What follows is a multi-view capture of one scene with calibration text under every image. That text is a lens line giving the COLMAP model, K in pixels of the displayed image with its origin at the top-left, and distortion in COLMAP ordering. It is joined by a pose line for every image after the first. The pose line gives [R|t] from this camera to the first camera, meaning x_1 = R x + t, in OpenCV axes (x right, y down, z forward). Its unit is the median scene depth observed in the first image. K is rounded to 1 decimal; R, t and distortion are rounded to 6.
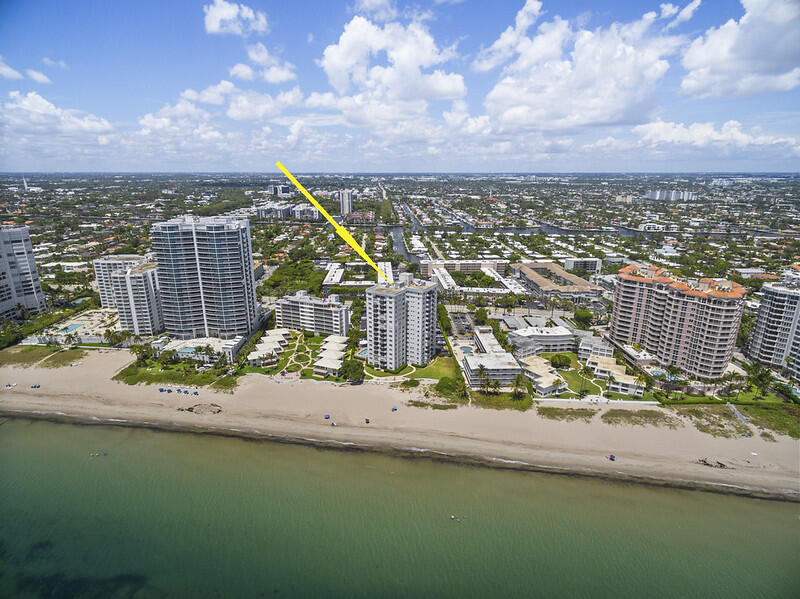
lens RADIAL K [[456.3, 0, 400.0], [0, 456.3, 299.5], [0, 0, 1]] dist [0.001799, 0.000127]
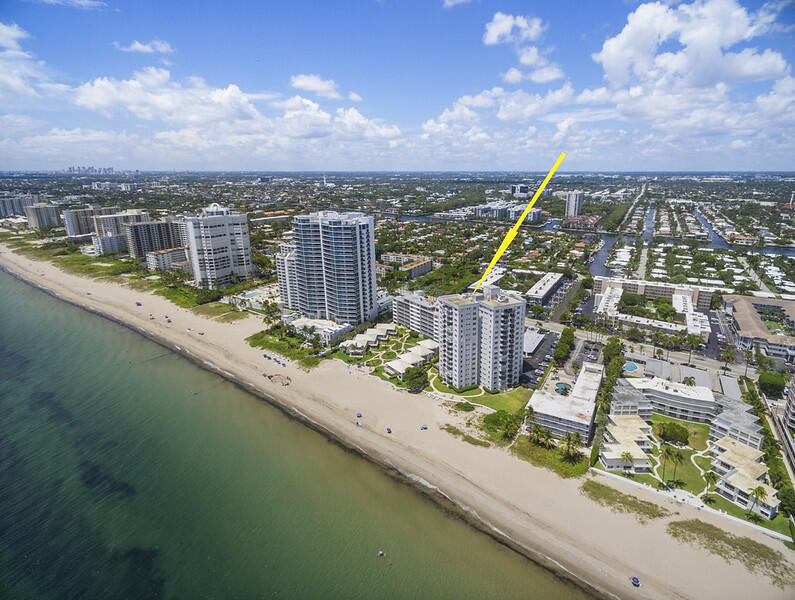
lens RADIAL K [[465.7, 0, 390.5], [0, 465.7, 273.7], [0, 0, 1]] dist [0.004981, 0.001526]
pose [[0.843077, 0.116678, -0.524983, 0.308226], [-0.145145, 0.989322, -0.013212, -0.038290], [0.517836, 0.087337, 0.851010, 0.098691]]
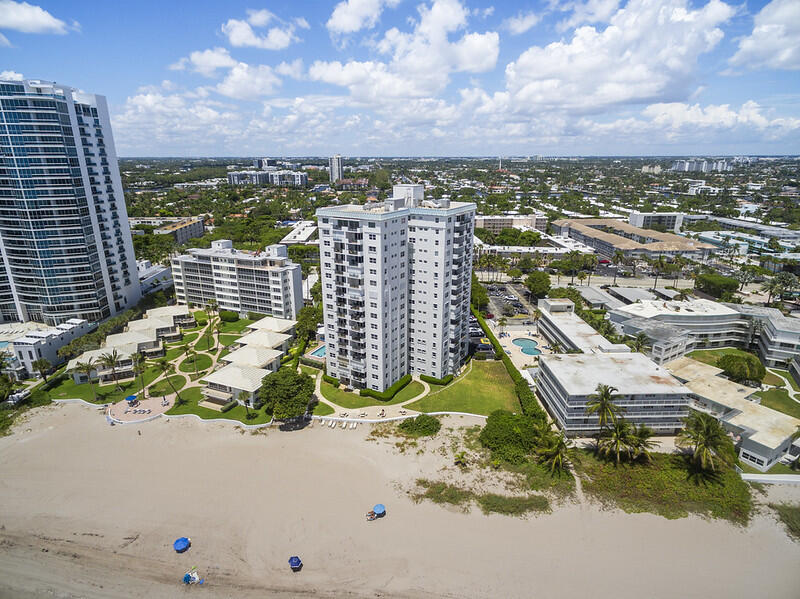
lens RADIAL K [[456.3, 0, 400.0], [0, 456.3, 299.5], [0, 0, 1]] dist [0.001799, 0.000127]
pose [[0.999995, -0.002343, 0.002069, 0.003483], [0.002295, 0.999741, 0.022639, 0.048847], [-0.002121, -0.022634, 0.999742, 0.502236]]
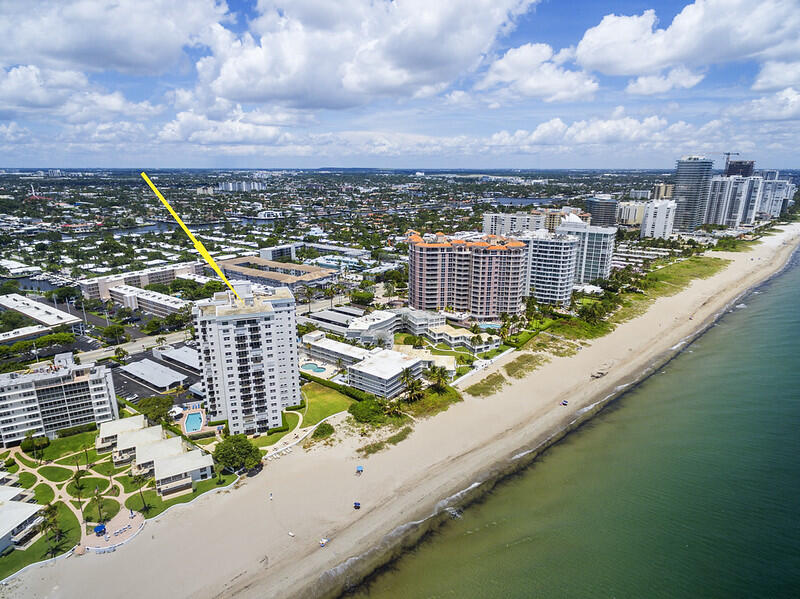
lens RADIAL K [[472.3, 0, 400.0], [0, 472.3, 299.5], [0, 0, 1]] dist [0.001243, 0.000156]
pose [[0.601410, -0.212726, 0.770100, -0.360514], [0.215349, 0.971388, 0.100151, -0.049116], [-0.769370, 0.105609, 0.630013, 0.381724]]
